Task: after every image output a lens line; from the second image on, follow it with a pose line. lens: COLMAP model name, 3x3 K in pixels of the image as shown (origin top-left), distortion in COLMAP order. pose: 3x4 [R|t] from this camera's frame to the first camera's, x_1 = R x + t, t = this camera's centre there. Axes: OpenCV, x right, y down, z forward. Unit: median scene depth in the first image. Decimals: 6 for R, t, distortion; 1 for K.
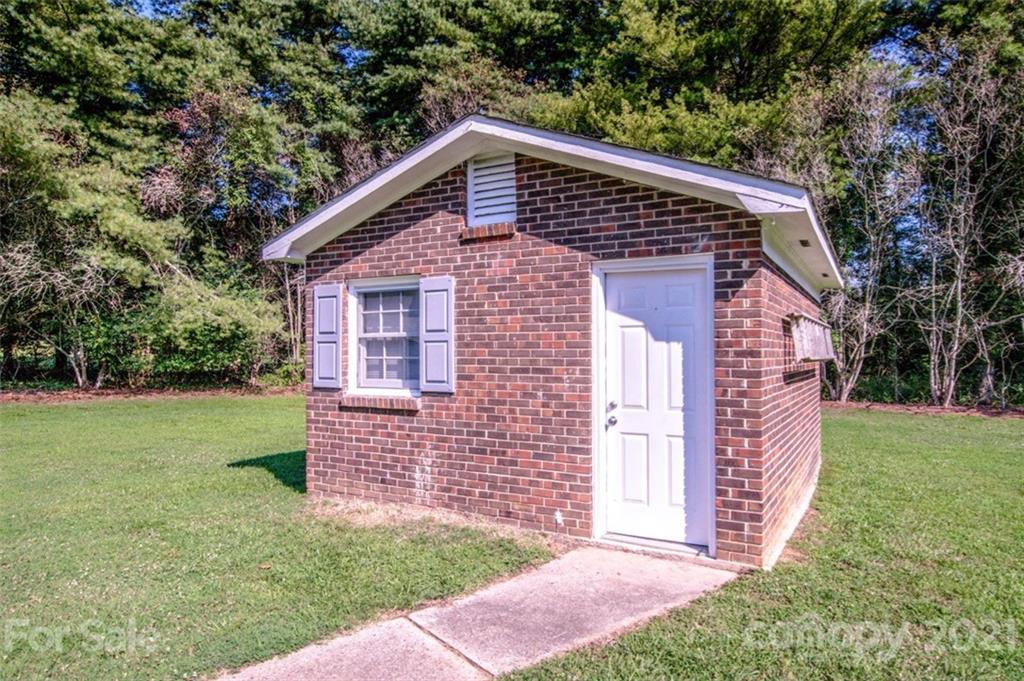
lens RADIAL K [[638.7, 0, 510.2], [0, 638.7, 330.2], [0, 0, 1]] dist [0.006548, -0.003559]
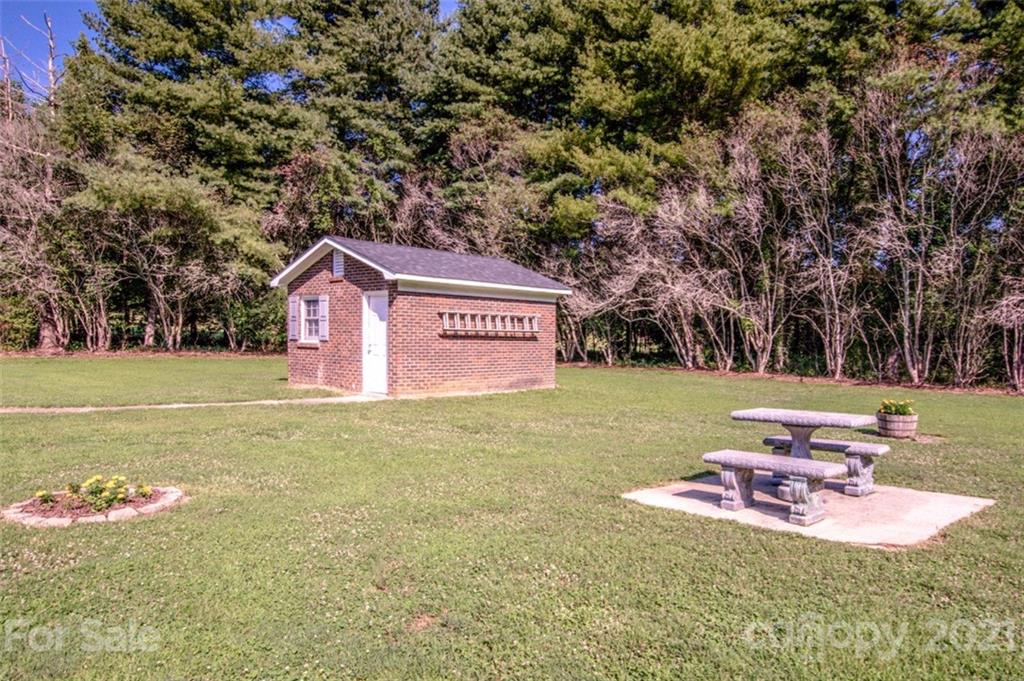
lens RADIAL K [[686.6, 0, 512.0], [0, 686.6, 340.5], [0, 0, 1]] dist [0.000637, 0.001657]
pose [[0.971131, 0.016134, -0.238000, 0.384544], [-0.006084, 0.999061, 0.042903, -0.007701], [0.238468, -0.040216, 0.970317, -0.450308]]
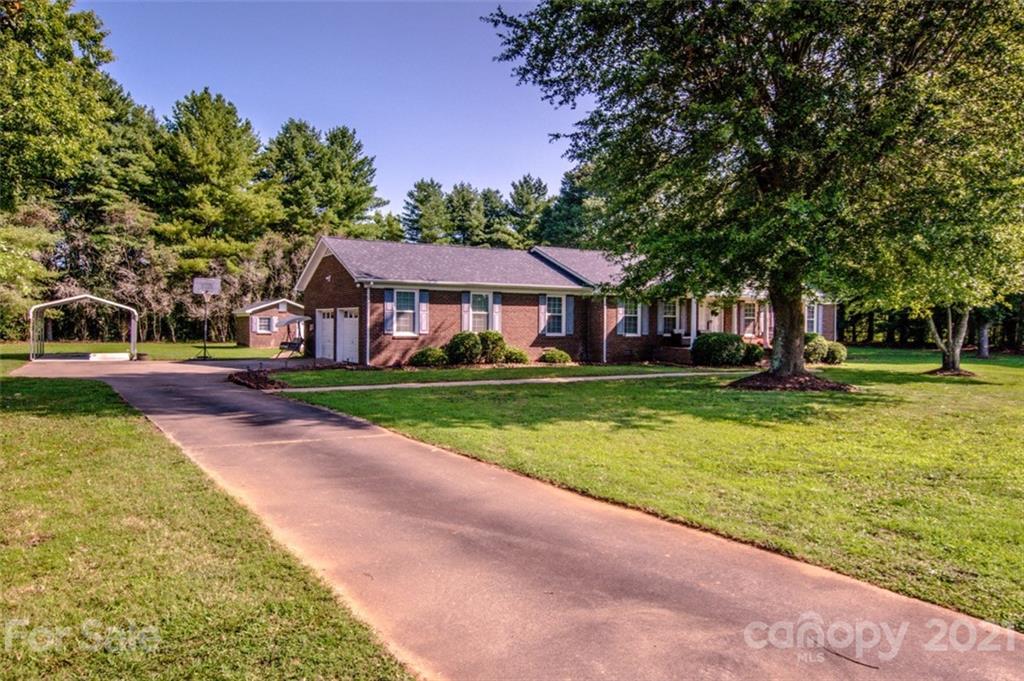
lens RADIAL K [[686.6, 0, 512.0], [0, 686.6, 340.5], [0, 0, 1]] dist [0.000637, 0.001657]
pose [[0.484066, -0.015964, 0.874886, -1.801101], [-0.039676, 0.998405, 0.040170, -0.073392], [-0.874131, -0.054157, 0.482661, -1.660031]]
